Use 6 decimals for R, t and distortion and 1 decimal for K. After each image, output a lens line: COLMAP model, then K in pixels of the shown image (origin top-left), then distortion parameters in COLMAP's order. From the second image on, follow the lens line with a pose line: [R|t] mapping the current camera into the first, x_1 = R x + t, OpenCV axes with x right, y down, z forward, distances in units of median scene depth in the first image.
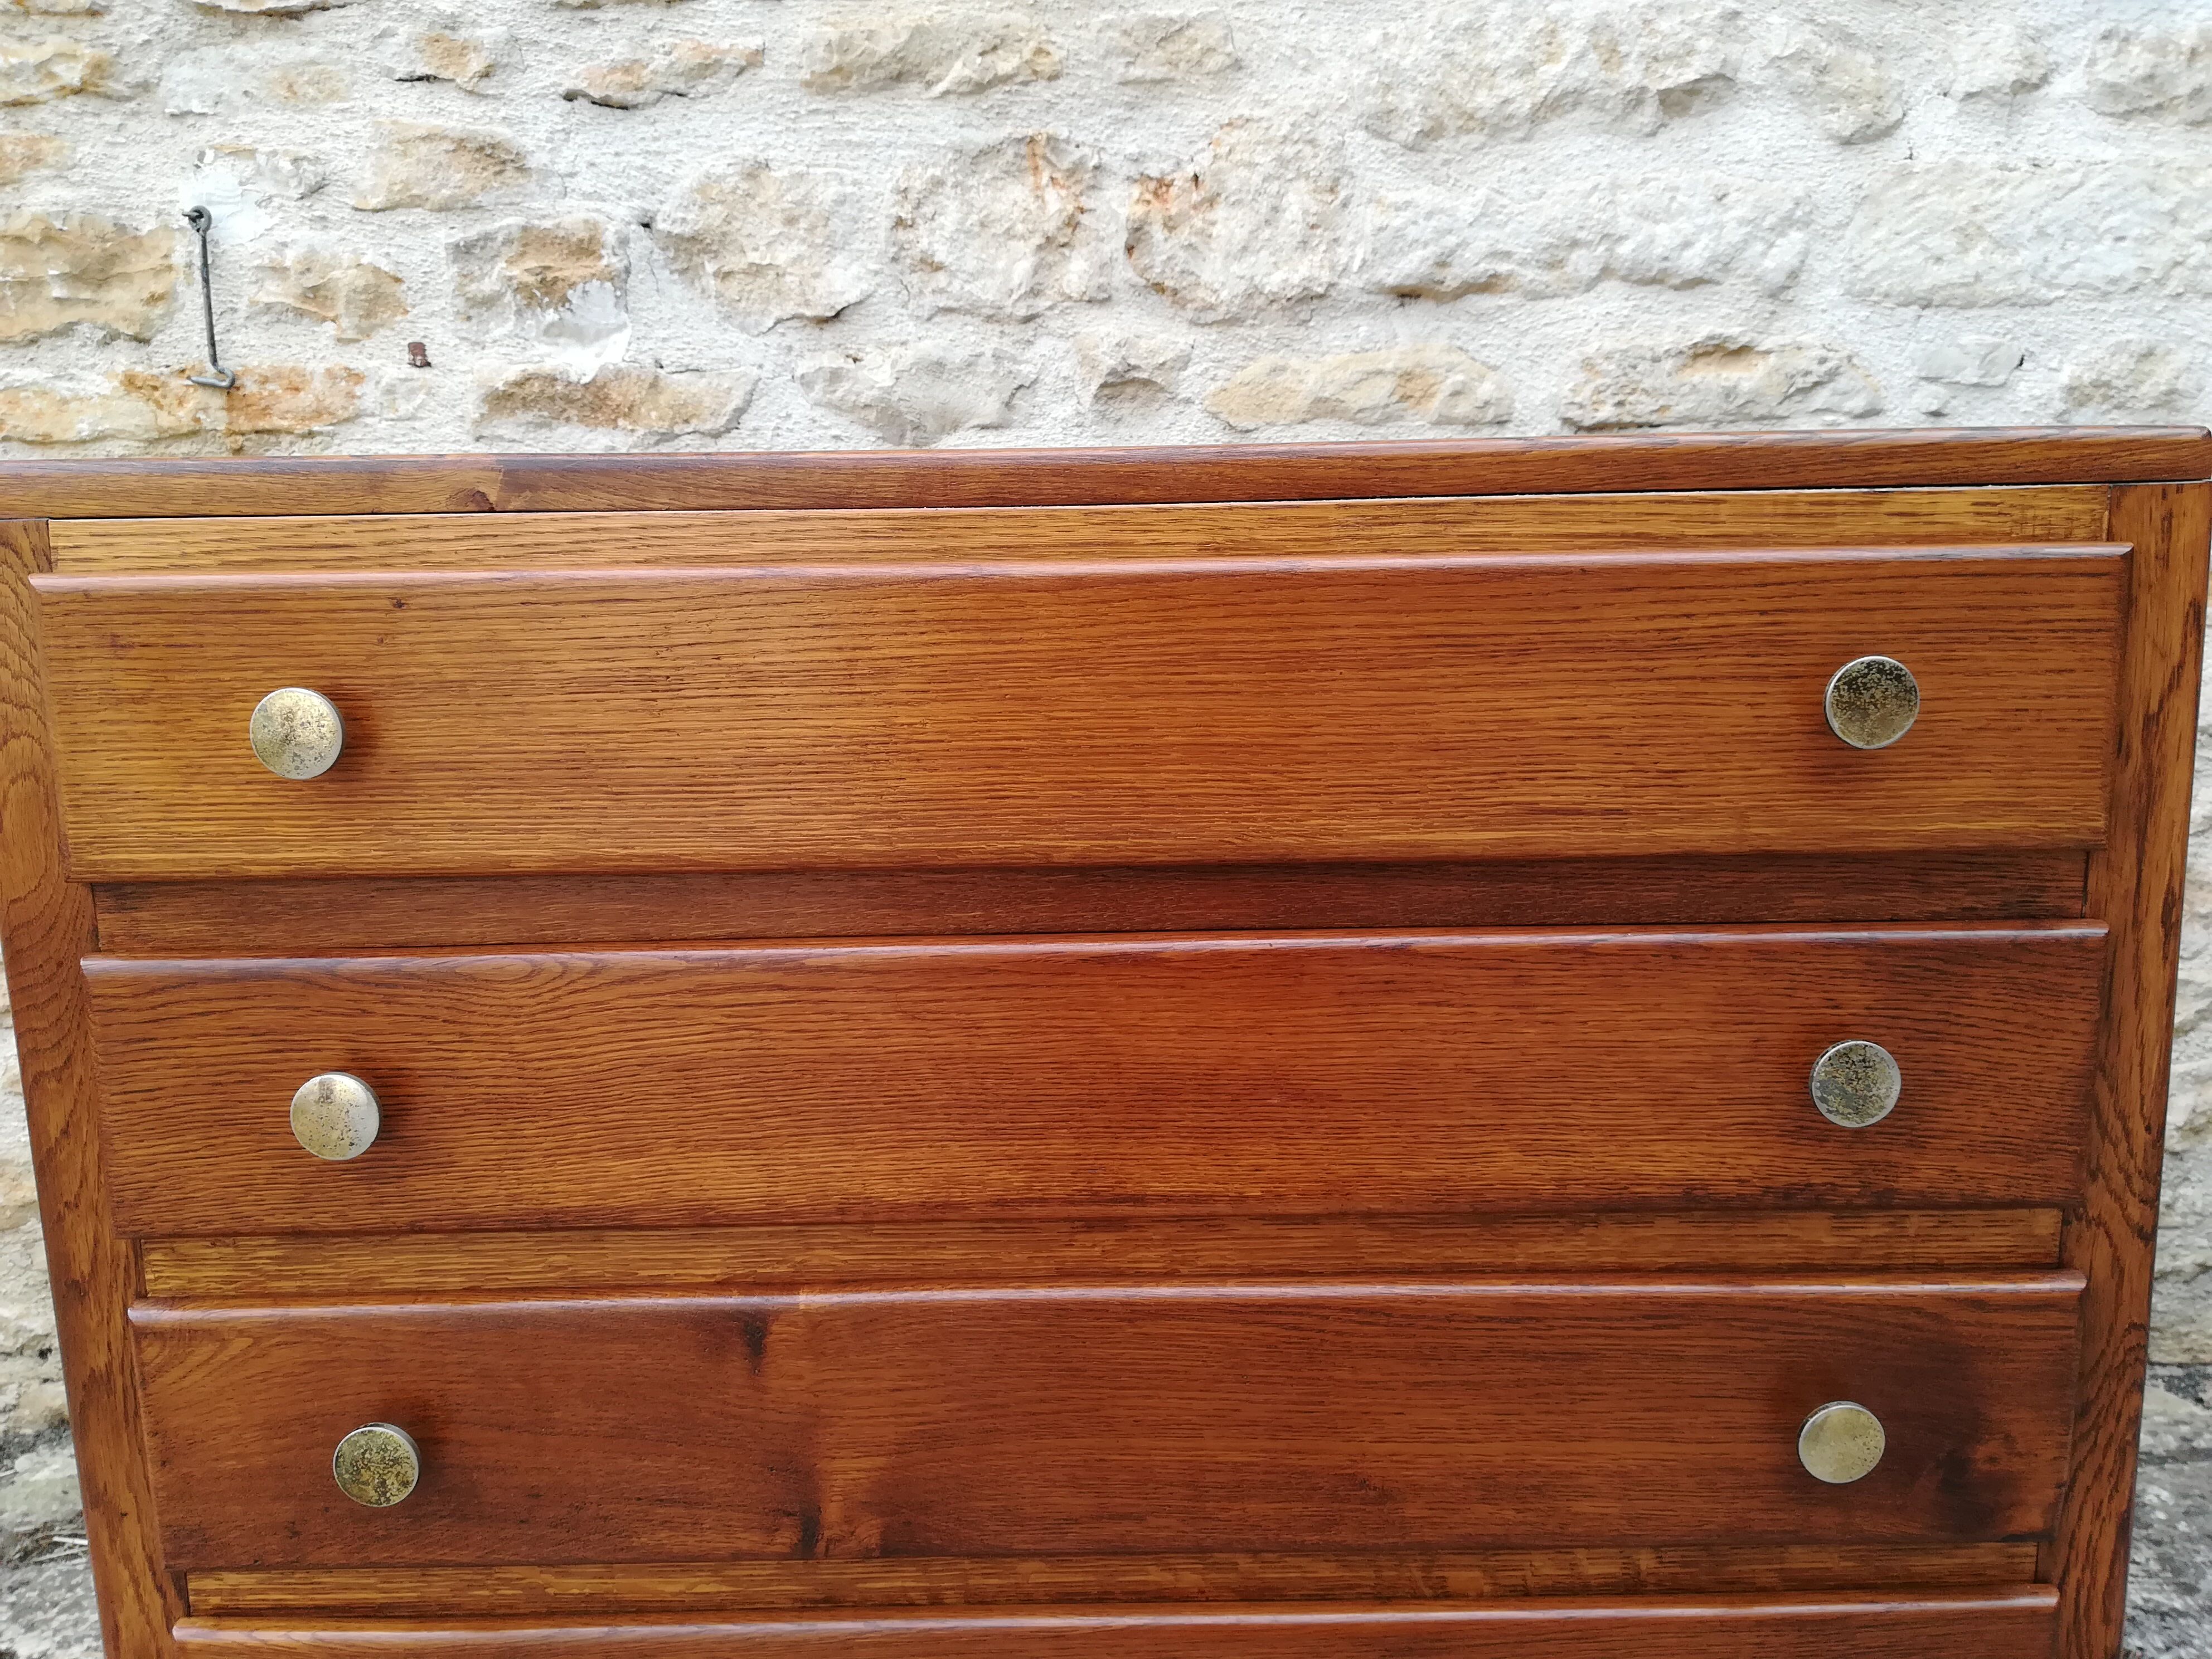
lens RADIAL K [[1720.0, 0, 1109.6], [0, 1720.0, 855.6], [0, 0, 1]] dist [0.051403, -0.075264]
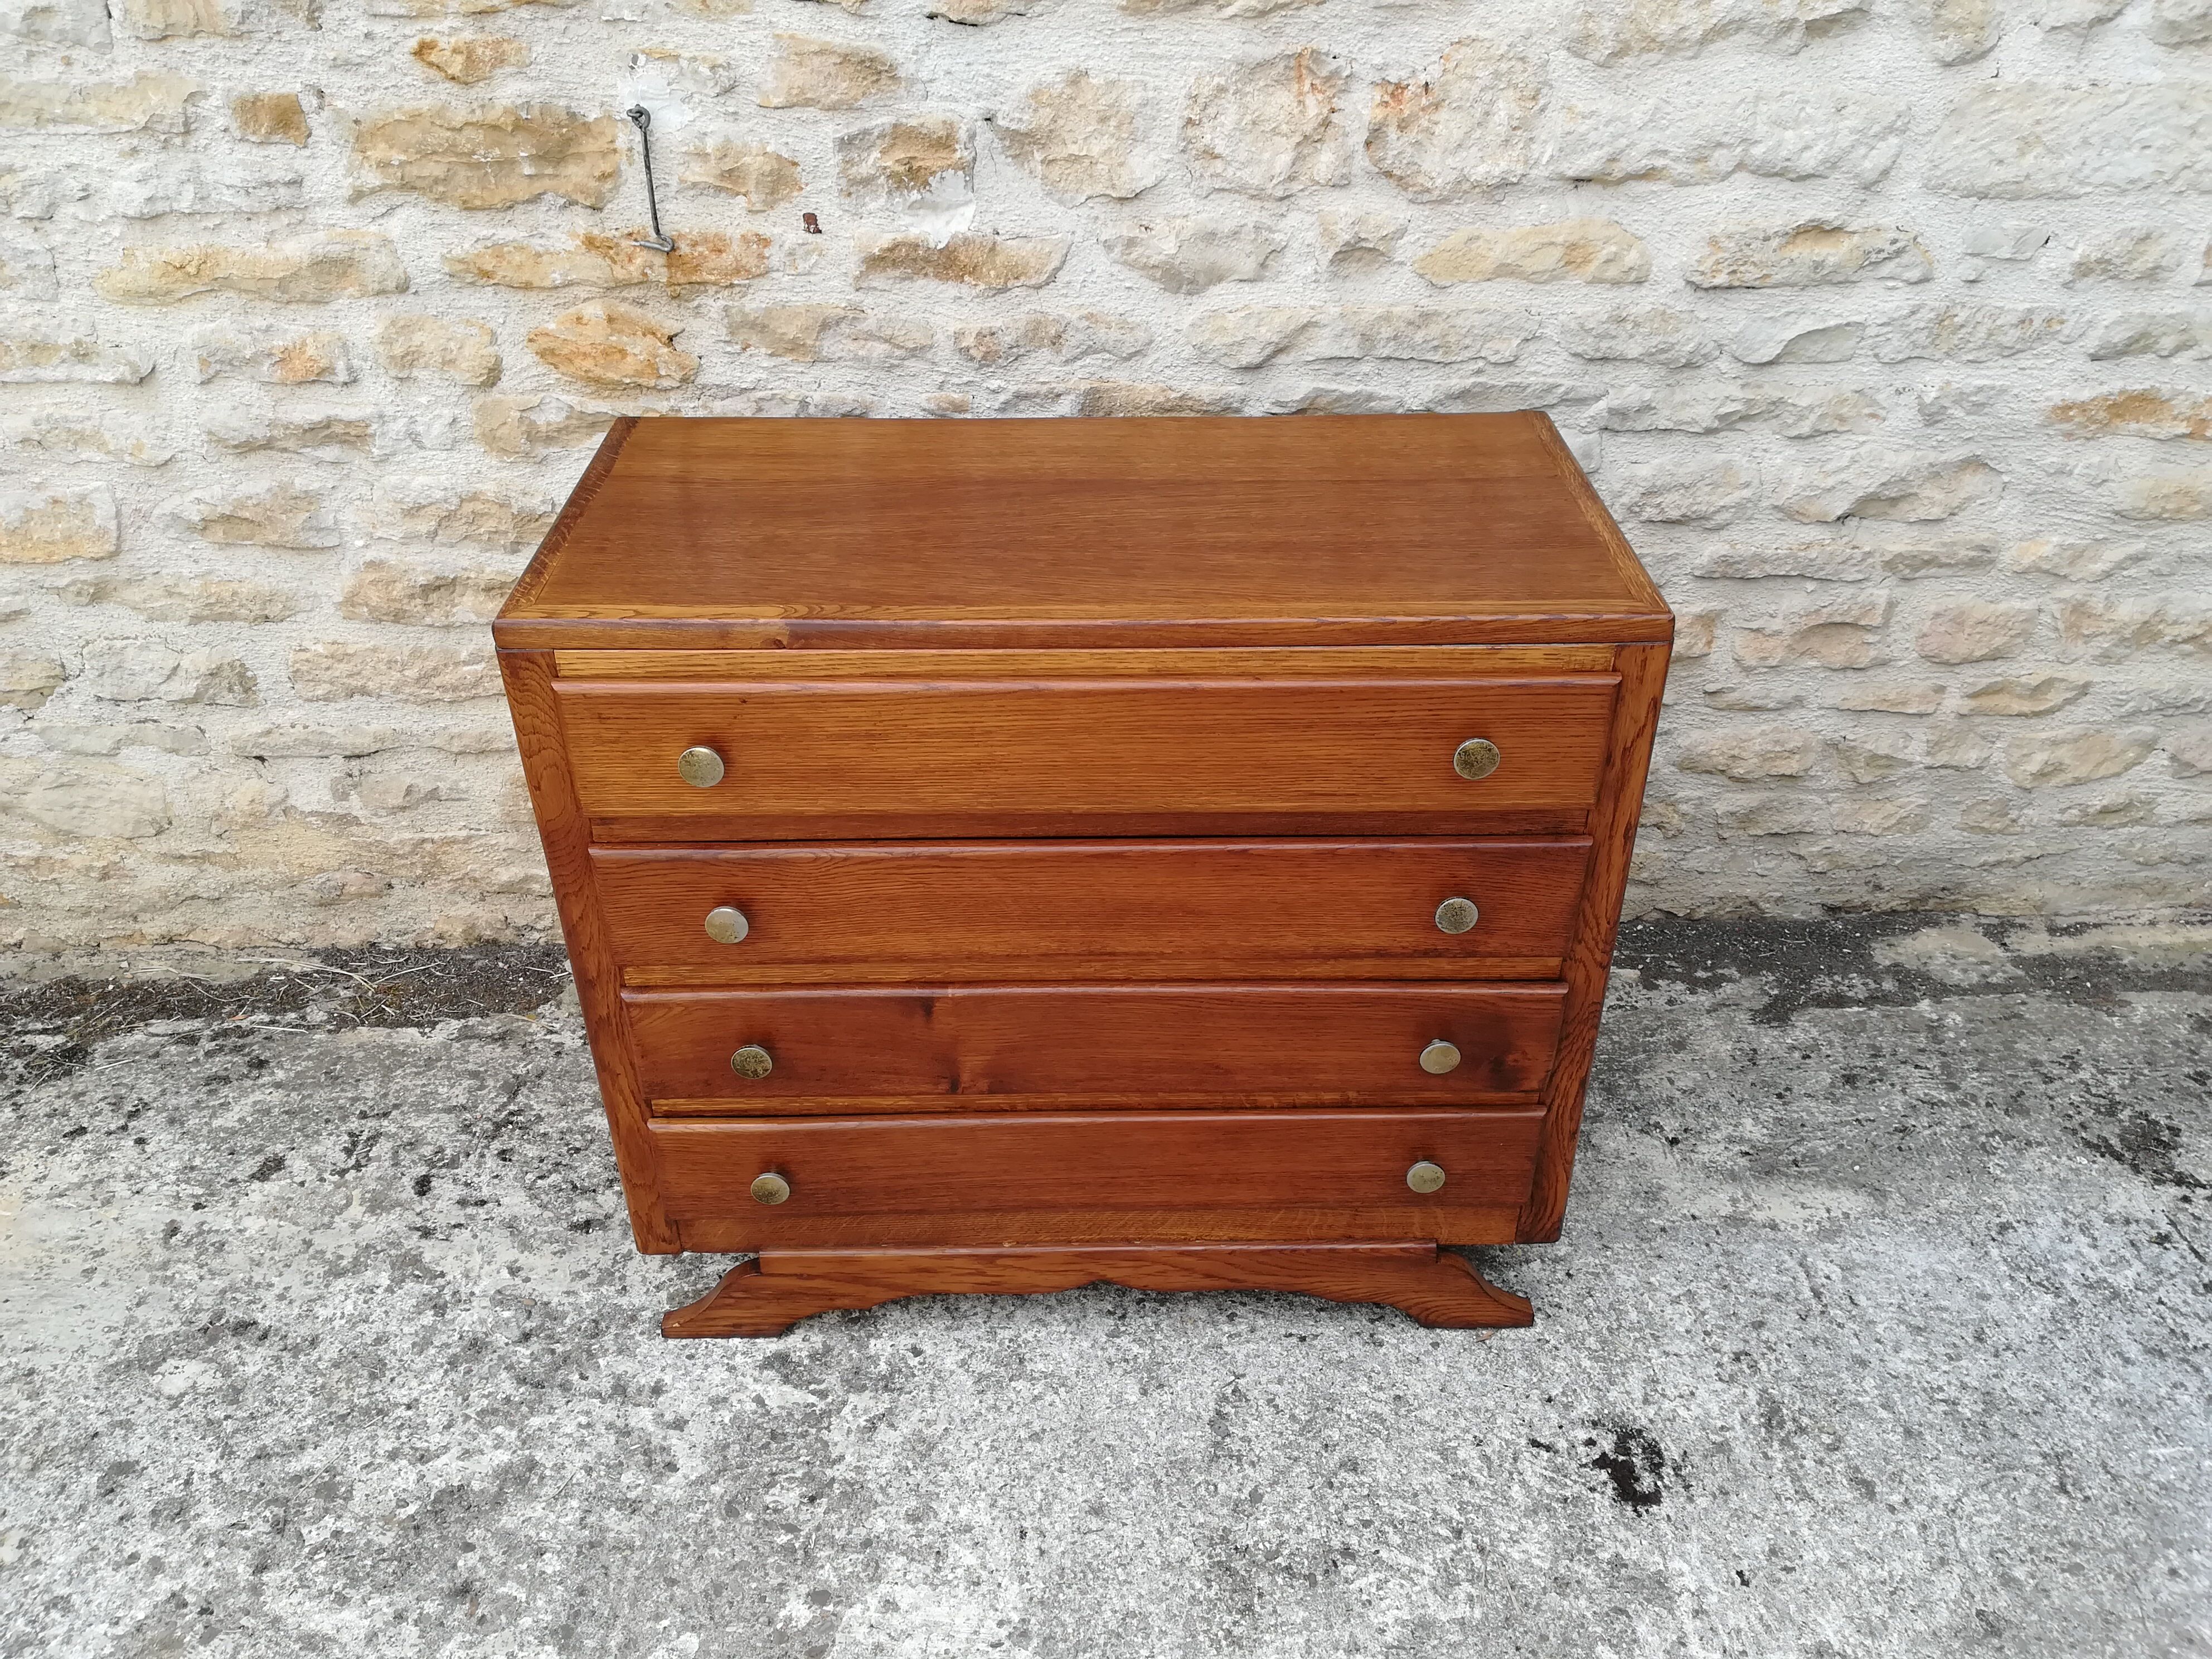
lens RADIAL K [[1720.0, 0, 1113.6], [0, 1720.0, 841.9], [0, 0, 1]] dist [0.051403, -0.075264]
pose [[0.999685, 0.016616, 0.018817, -0.190584], [-0.022856, 0.912440, 0.408572, -0.399738], [-0.010381, -0.408874, 0.912532, -0.362979]]
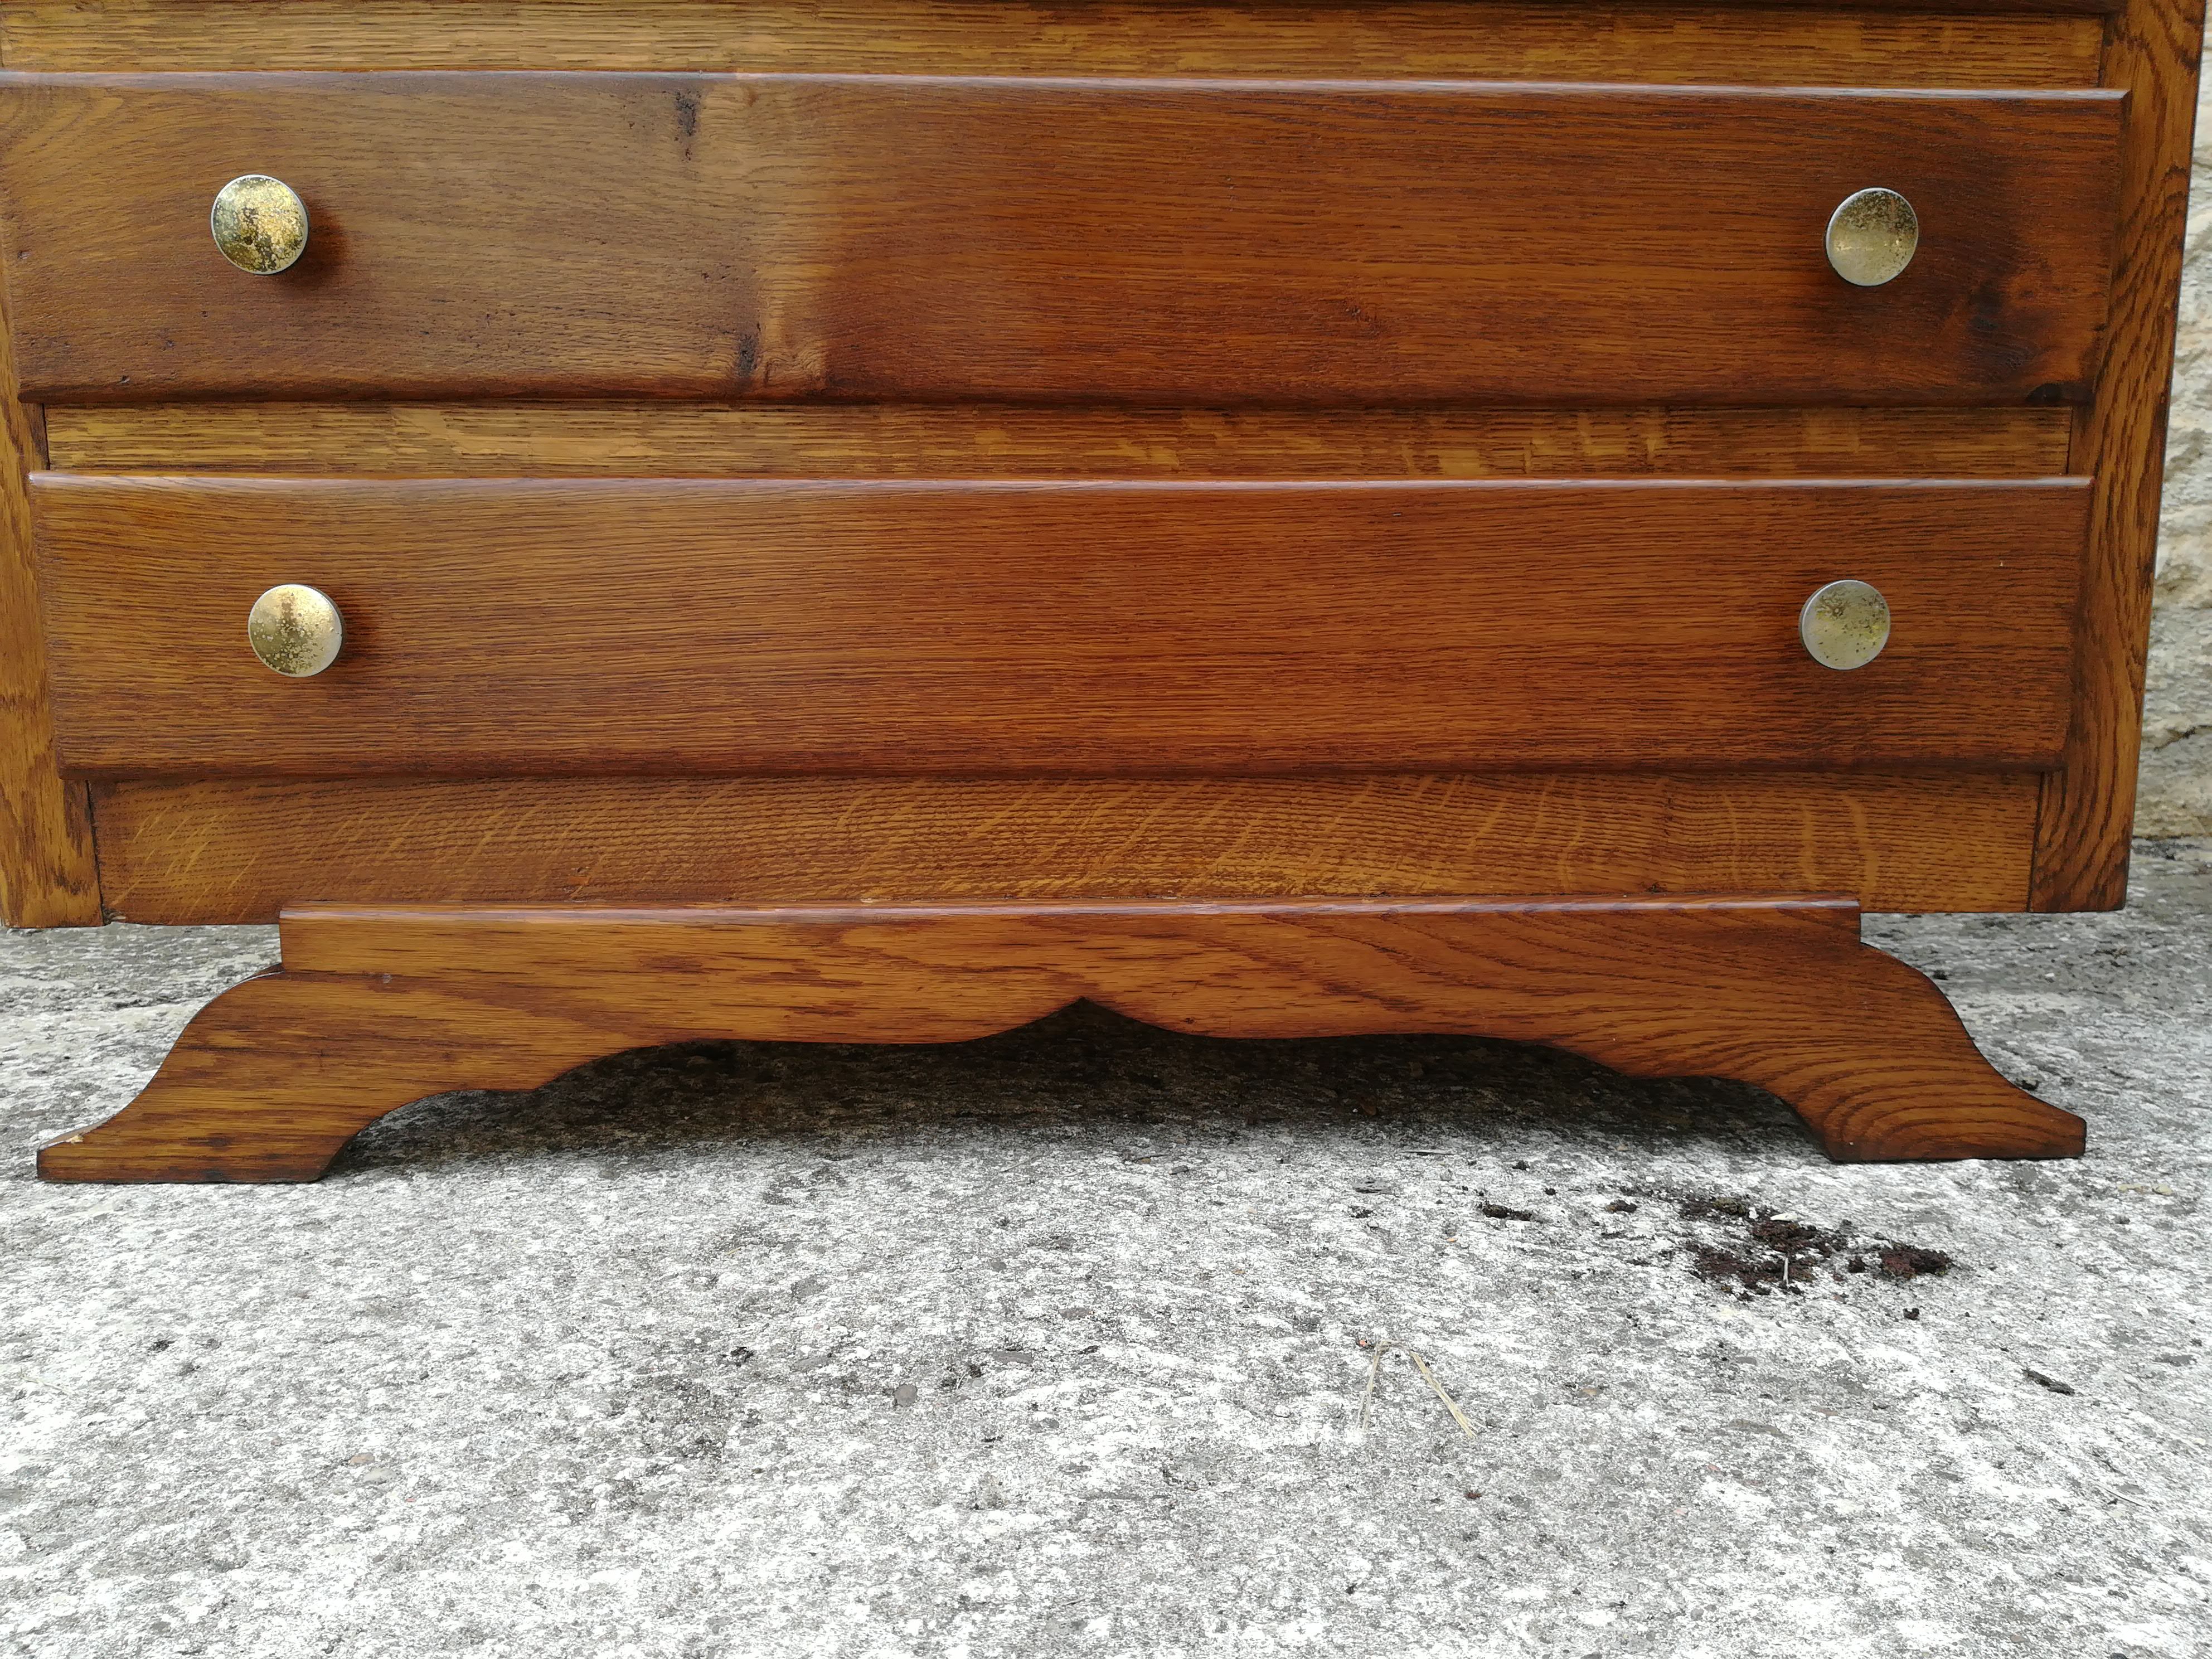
lens RADIAL K [[1720.0, 0, 1110.9], [0, 1720.0, 853.1], [0, 0, 1]] dist [0.051403, -0.075264]
pose [[0.999290, 0.011489, 0.035870, -0.006390], [-0.012095, 0.999787, 0.016705, 0.332681], [-0.035671, -0.017127, 0.999217, 0.043347]]
